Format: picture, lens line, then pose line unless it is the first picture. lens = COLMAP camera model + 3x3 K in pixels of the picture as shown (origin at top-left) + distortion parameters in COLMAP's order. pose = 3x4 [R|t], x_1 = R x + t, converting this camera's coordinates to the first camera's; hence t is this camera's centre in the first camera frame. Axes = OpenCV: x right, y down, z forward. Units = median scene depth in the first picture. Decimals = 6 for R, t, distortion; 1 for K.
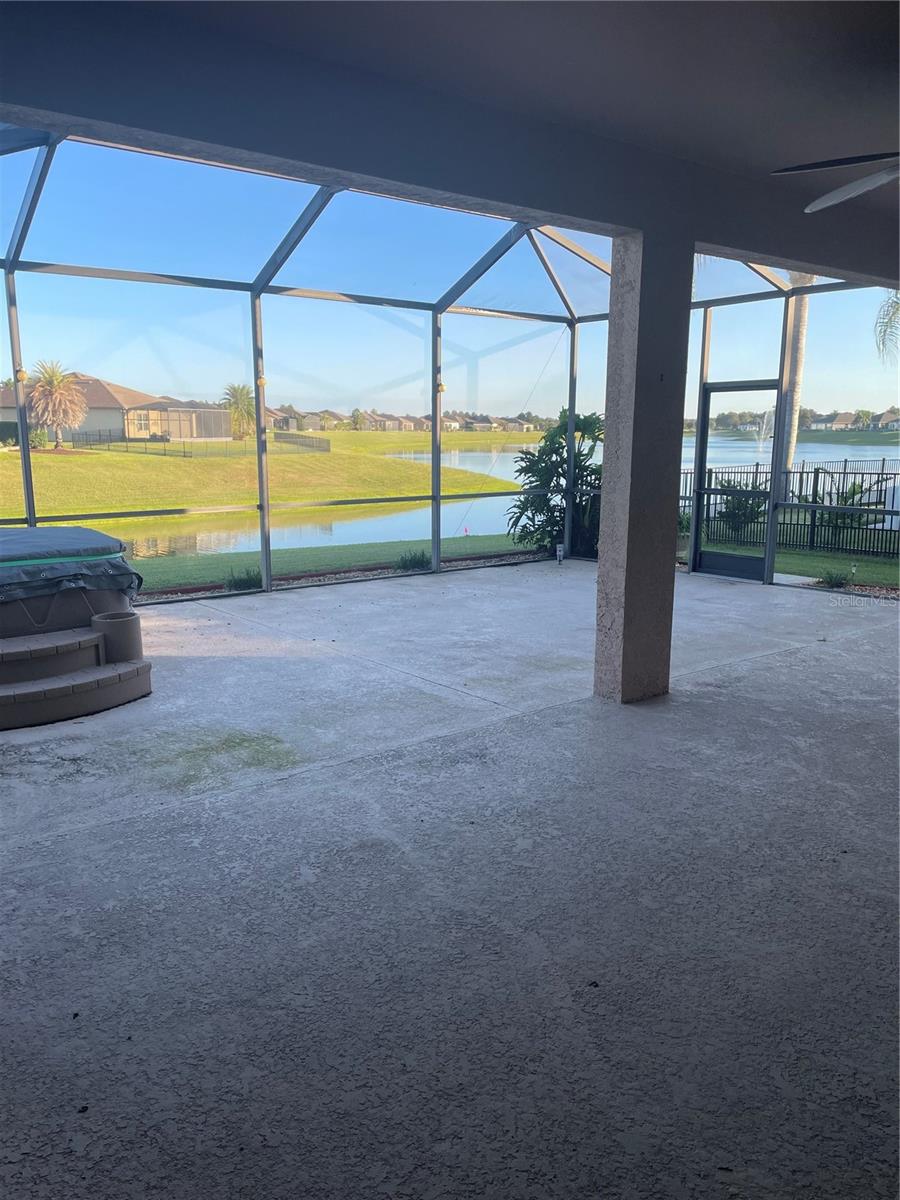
lens RADIAL K [[887.8, 0, 452.4], [0, 887.8, 627.1], [0, 0, 1]] dist [0.117810, -0.162097]
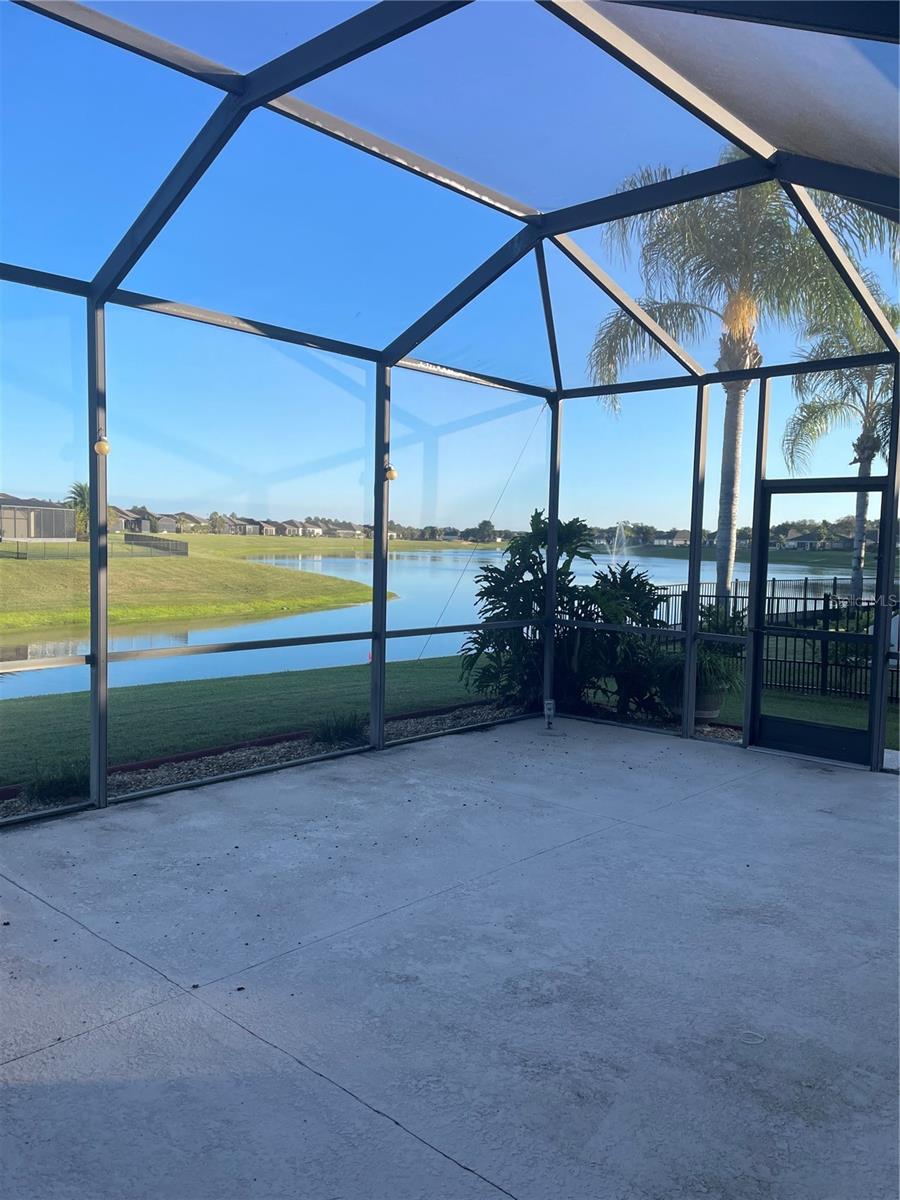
lens RADIAL K [[887.8, 0, 452.4], [0, 887.8, 627.1], [0, 0, 1]] dist [0.117810, -0.162097]
pose [[0.987683, 0.006654, 0.156329, -0.037451], [0.011621, 0.993217, -0.115695, -0.041584], [-0.156039, 0.116087, 0.980906, 0.191786]]
